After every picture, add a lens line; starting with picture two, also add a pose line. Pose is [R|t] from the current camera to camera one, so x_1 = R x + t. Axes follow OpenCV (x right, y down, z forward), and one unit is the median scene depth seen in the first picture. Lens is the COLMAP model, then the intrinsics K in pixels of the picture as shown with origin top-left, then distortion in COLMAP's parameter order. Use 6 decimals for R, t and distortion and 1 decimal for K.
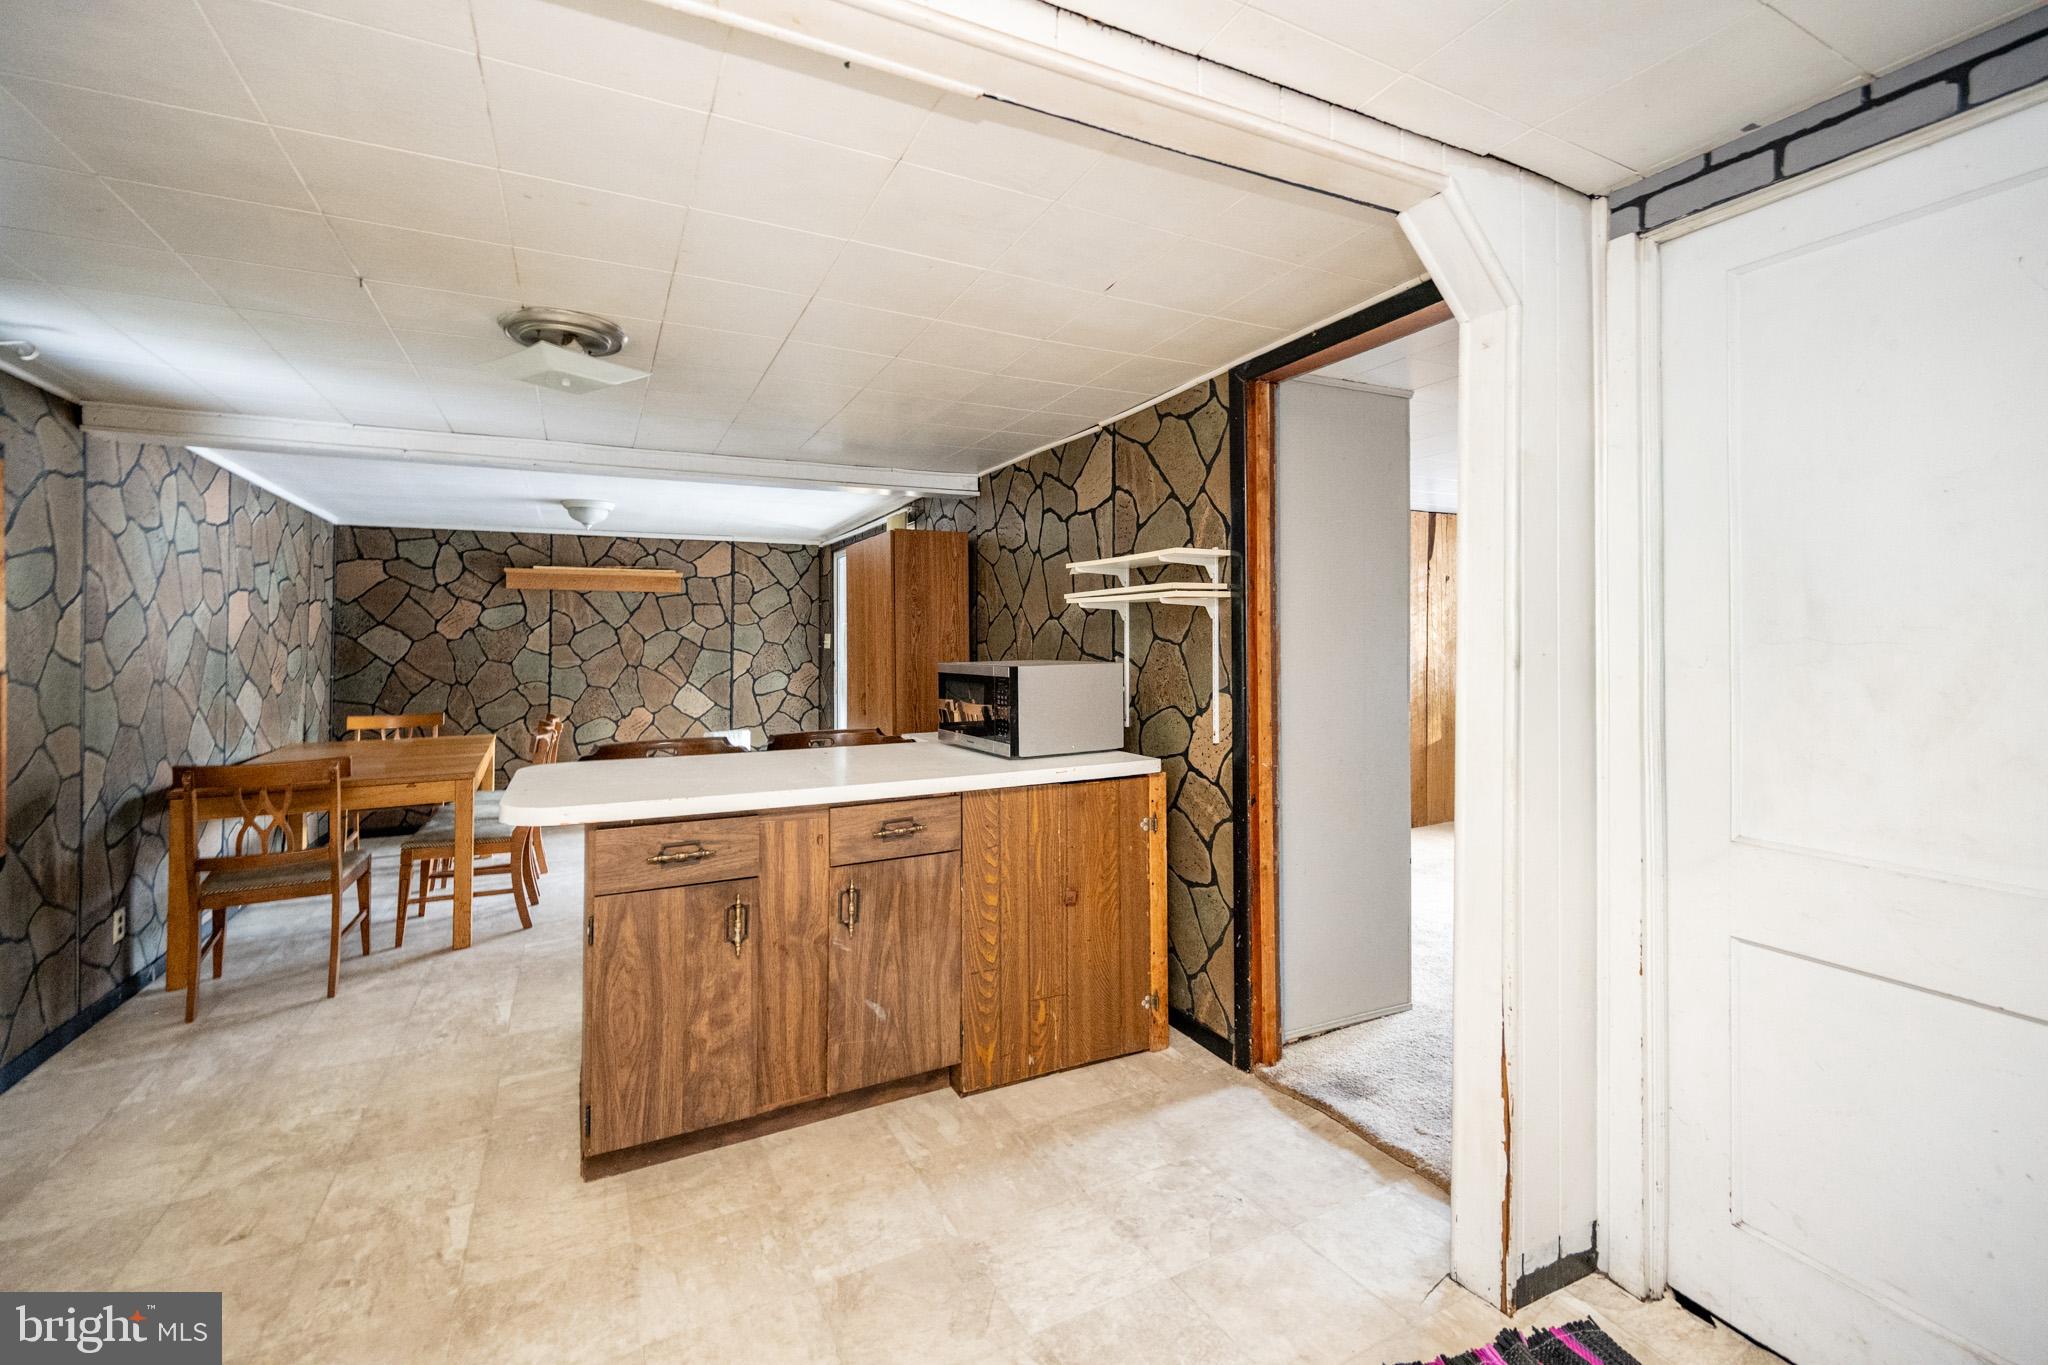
lens RADIAL K [[810.8, 0, 1060.9], [0, 810.8, 632.2], [0, 0, 1]] dist [-0.001007, -0.000367]
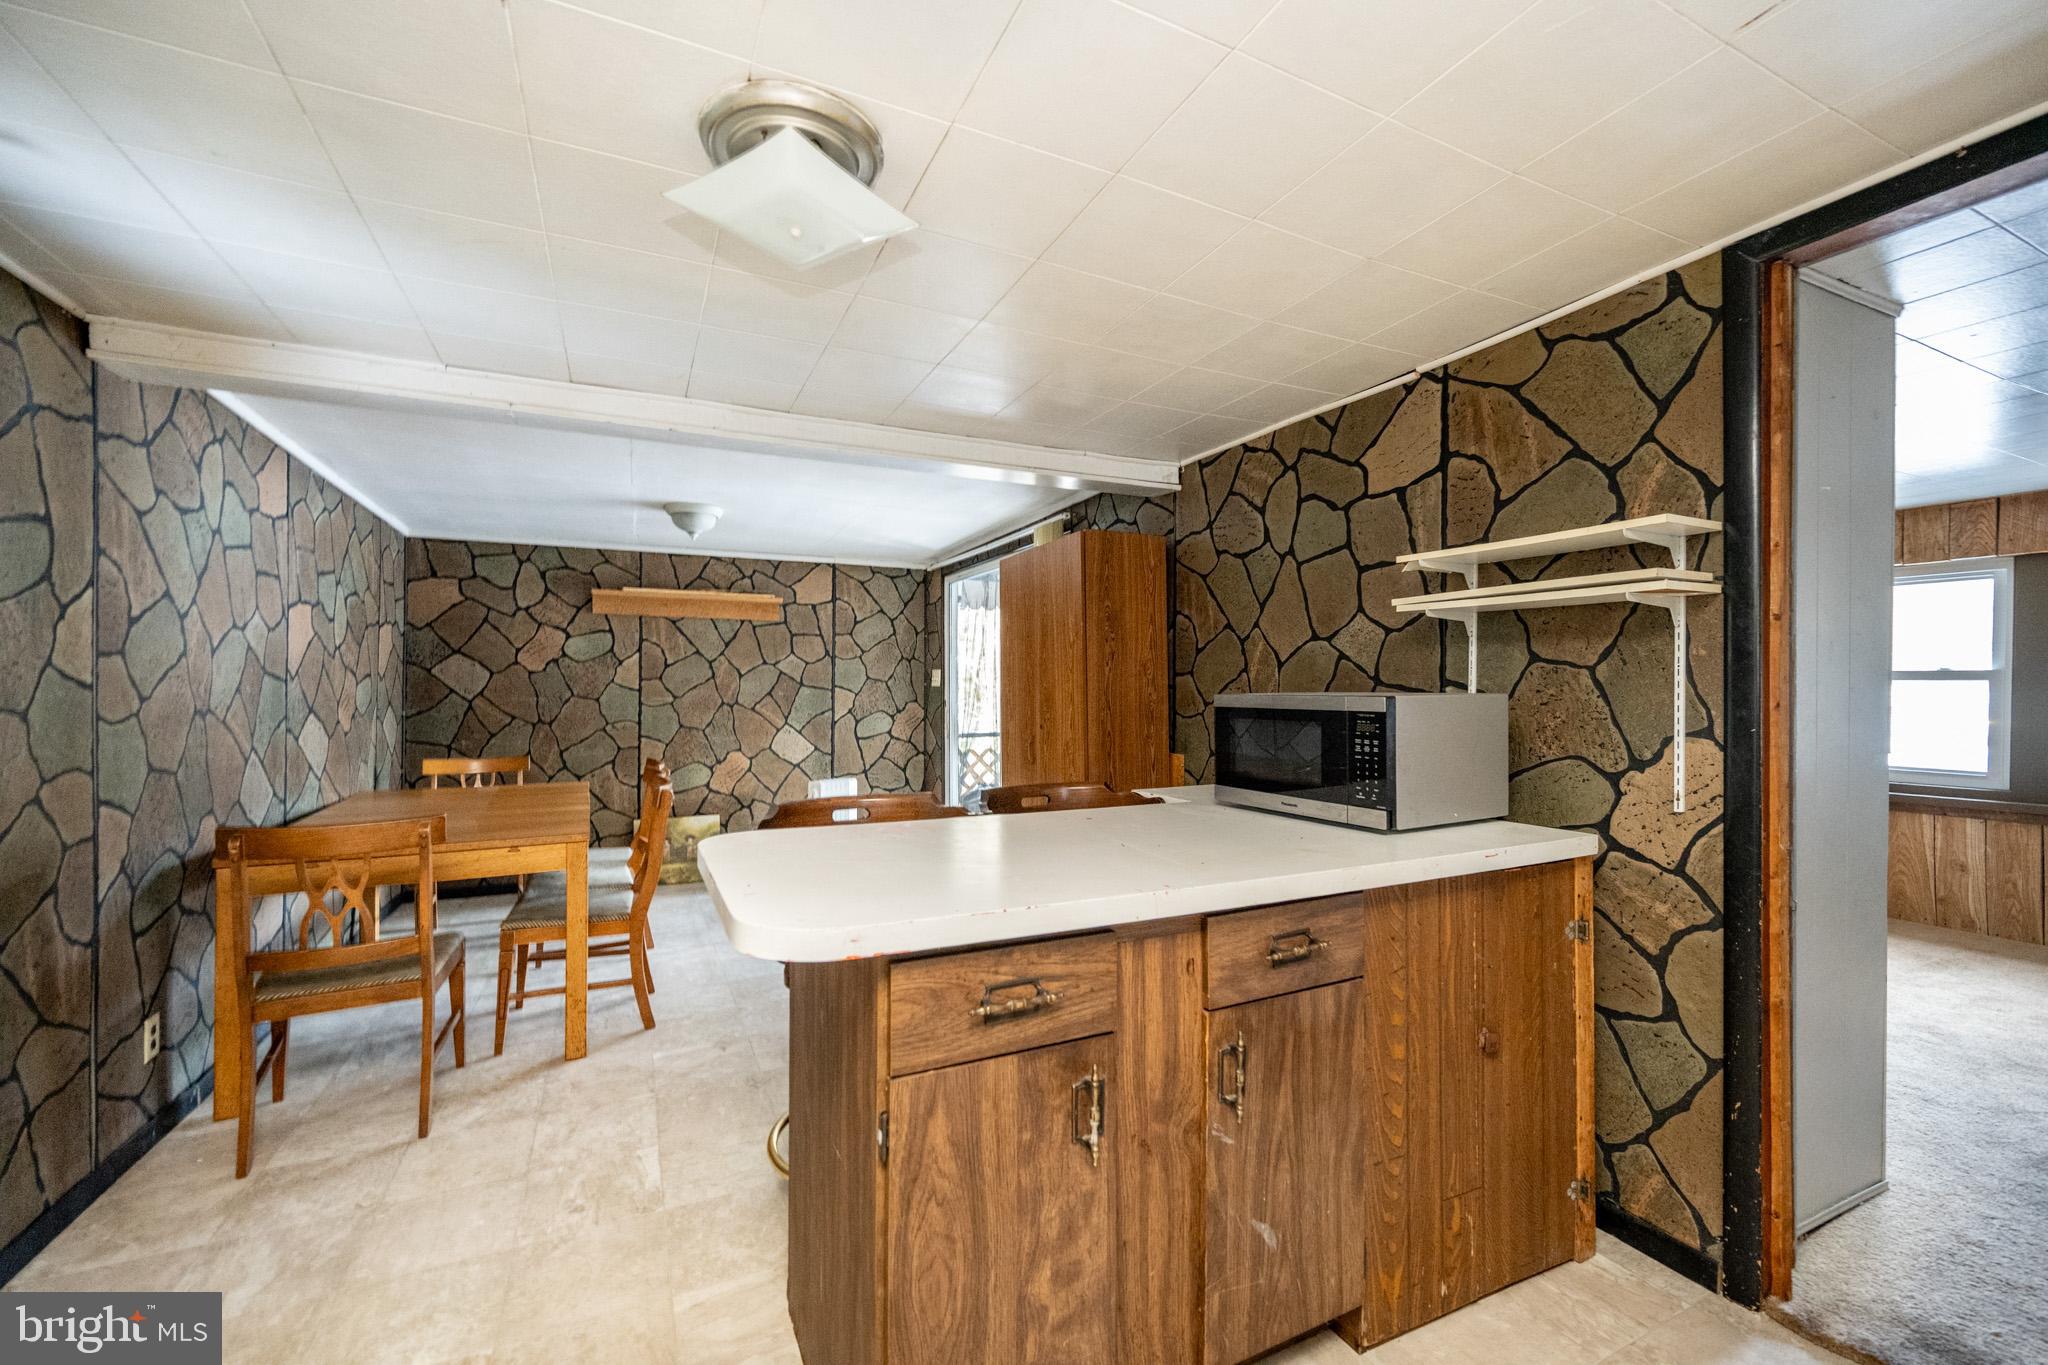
lens RADIAL K [[829.0, 0, 1054.8], [0, 829.0, 689.6], [0, 0, 1]] dist [-0.001208, -0.000147]
pose [[0.998520, 0.004483, -0.054199, -0.282100], [-0.003709, 0.999890, 0.014368, 0.026243], [0.054257, -0.014146, 0.998427, 0.277433]]
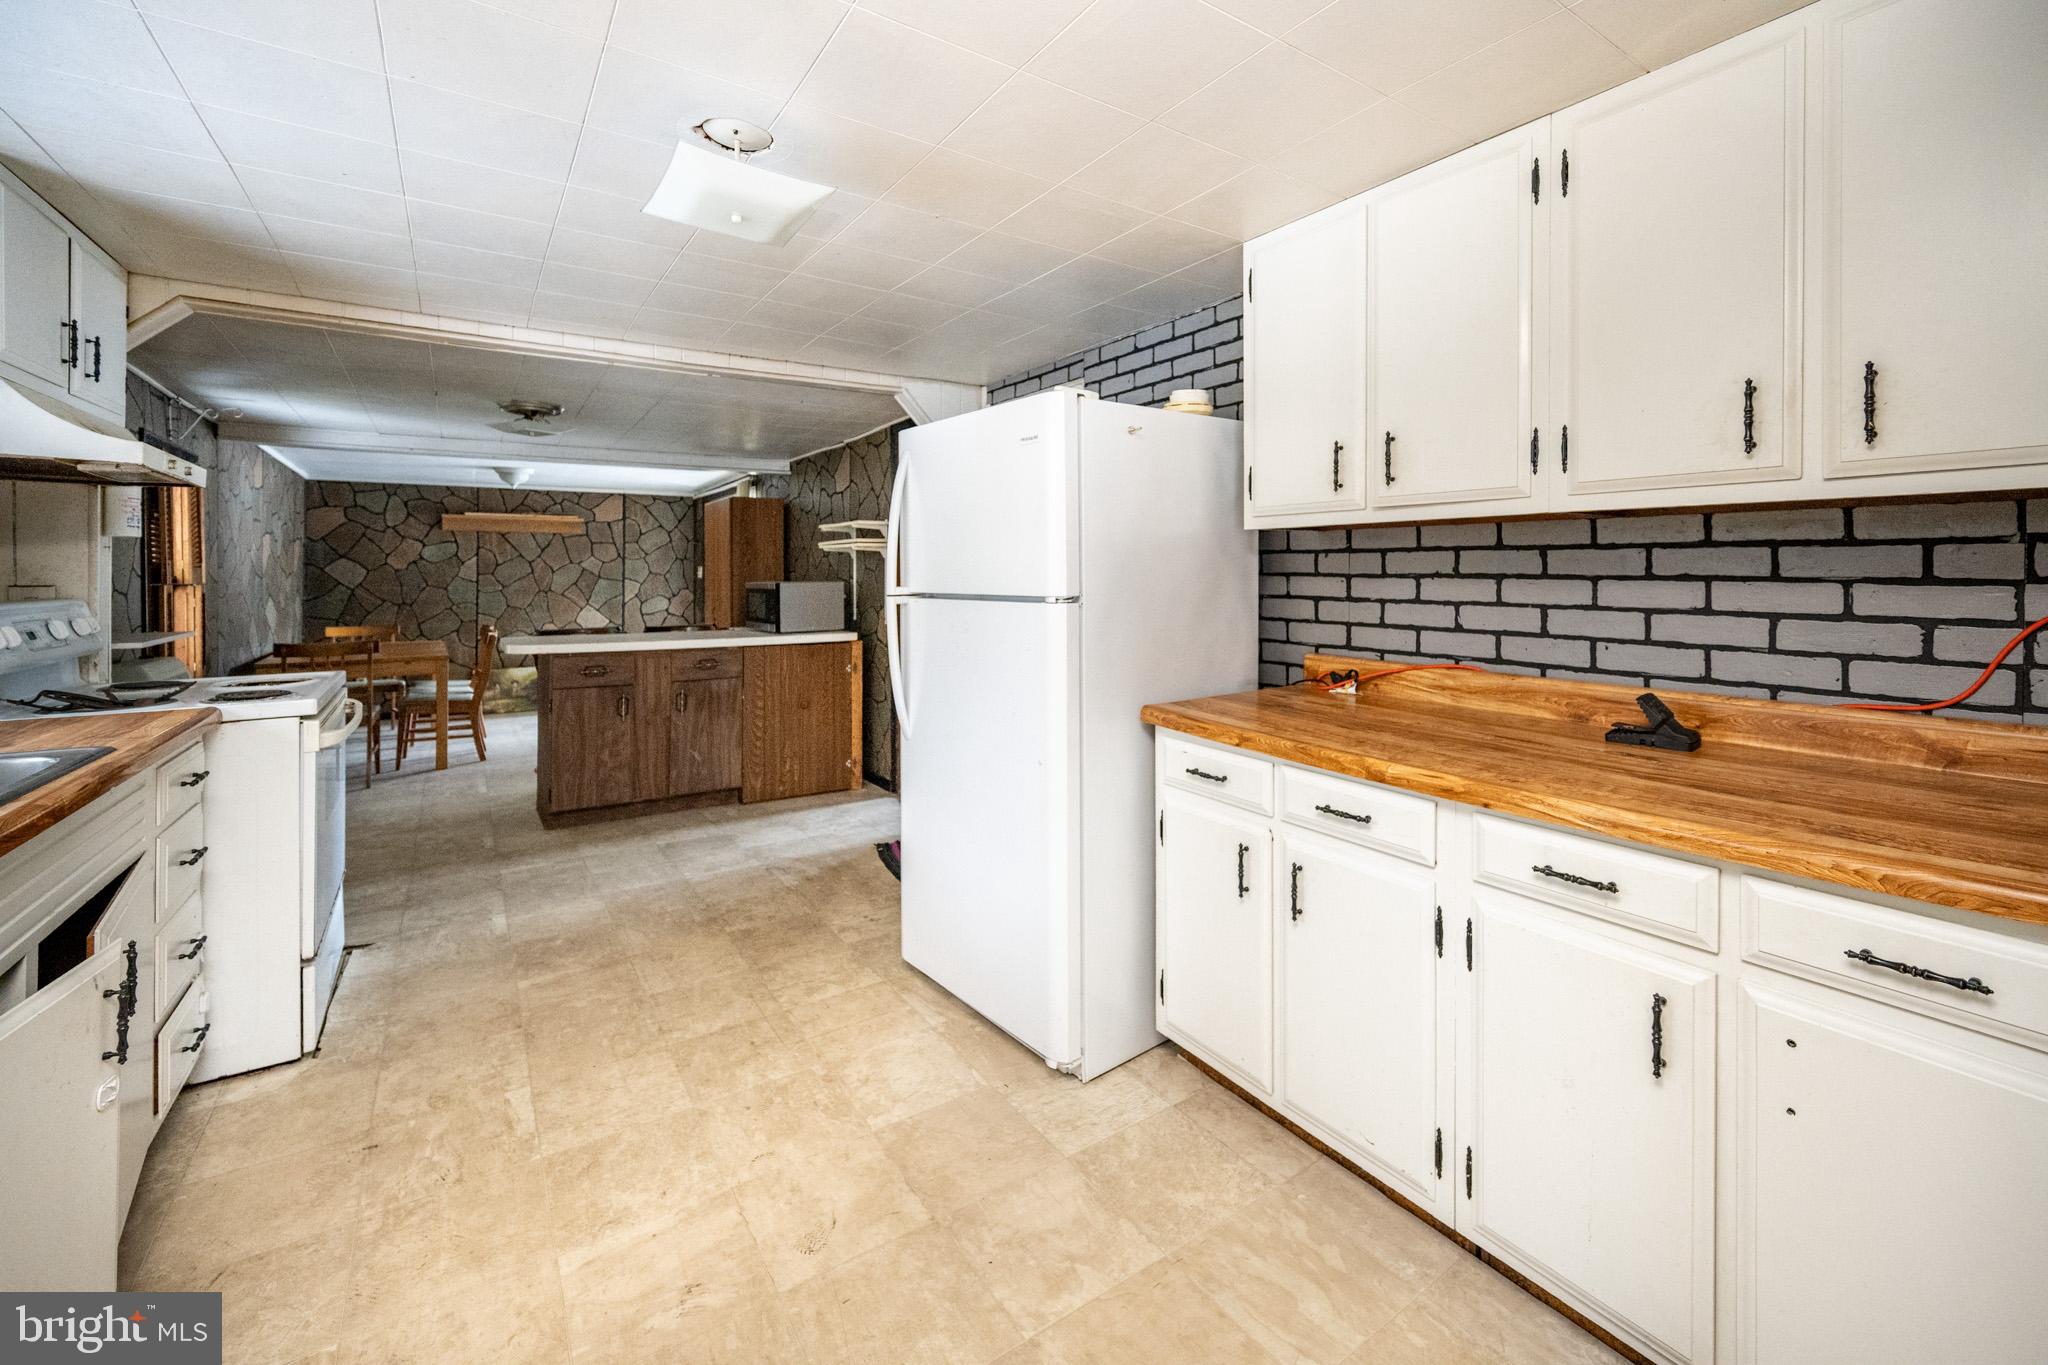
lens RADIAL K [[861.2, 0, 1026.9], [0, 861.2, 582.0], [0, 0, 1]] dist [0.023426, 0.000059]
pose [[0.998915, 0.002892, 0.046491, 0.375600], [-0.003663, 0.999857, 0.016508, 0.004452], [-0.046436, -0.016661, 0.998782, -0.891761]]
